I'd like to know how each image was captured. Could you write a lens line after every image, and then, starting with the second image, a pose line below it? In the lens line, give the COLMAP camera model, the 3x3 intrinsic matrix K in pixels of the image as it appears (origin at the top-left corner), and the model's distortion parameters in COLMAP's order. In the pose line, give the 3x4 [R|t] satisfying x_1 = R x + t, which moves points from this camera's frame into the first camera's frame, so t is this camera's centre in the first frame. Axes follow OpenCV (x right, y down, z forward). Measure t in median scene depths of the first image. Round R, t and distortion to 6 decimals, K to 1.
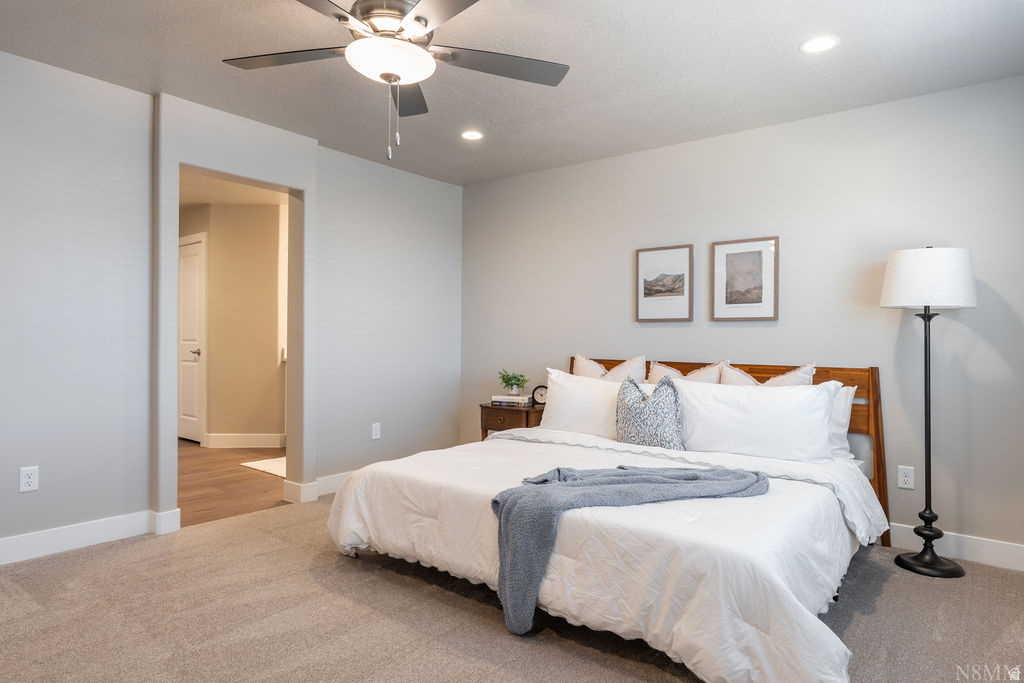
lens RADIAL K [[586.4, 0, 512.0], [0, 586.4, 341.5], [0, 0, 1]] dist [-0.004480, 0.001253]
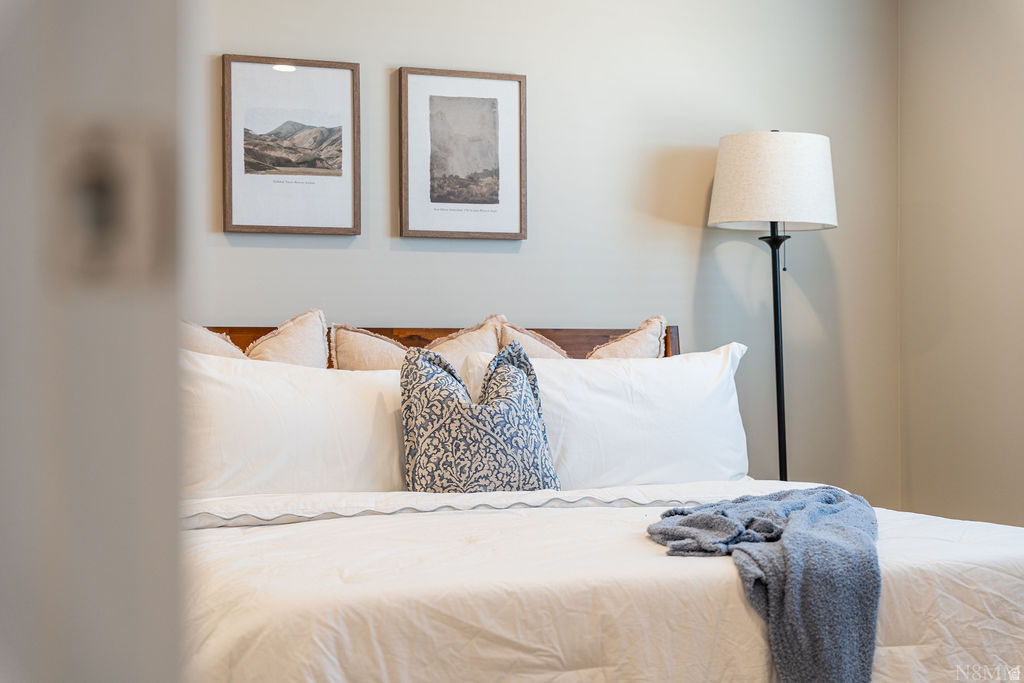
lens RADIAL K [[1643.4, 0, 459.1], [0, 1643.4, 323.9], [0, 0, 1]] dist [0.042397, 0.036631]
pose [[0.491002, 0.001647, 0.871157, -0.801192], [0.007668, 0.999951, -0.006212, 0.044210], [-0.871124, 0.009730, 0.490966, 0.338987]]
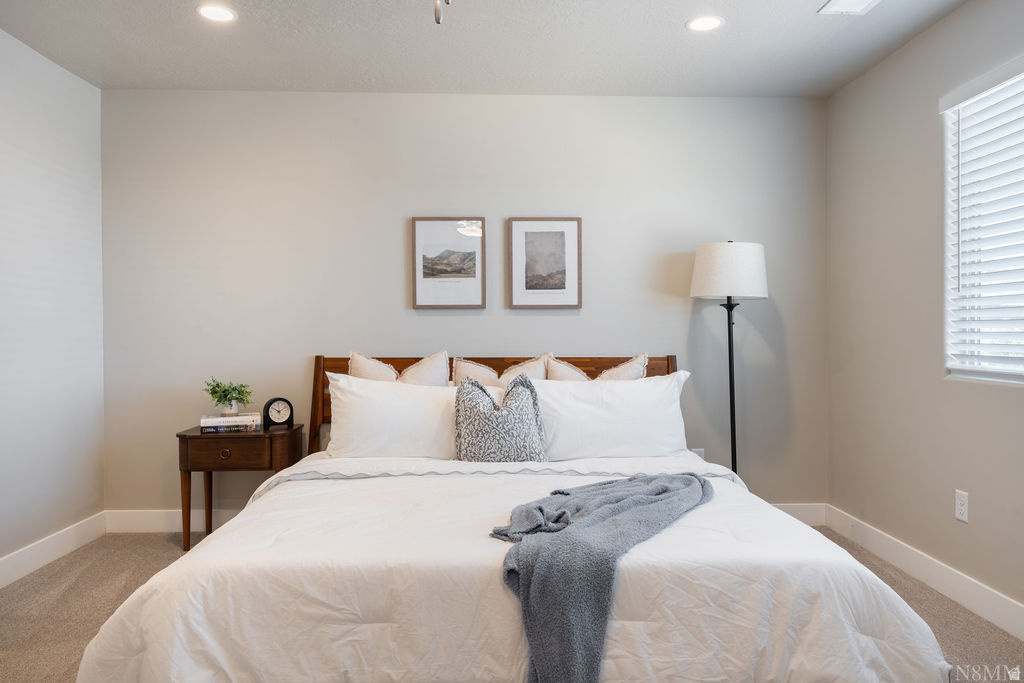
lens RADIAL K [[688.6, 0, 496.4], [0, 688.6, 337.7], [0, 0, 1]] dist [-0.003250, 0.001284]
pose [[0.770719, -0.017084, 0.636946, -0.334593], [0.012394, 0.999853, 0.011820, -0.004471], [-0.637055, -0.001215, 0.770818, 0.241354]]
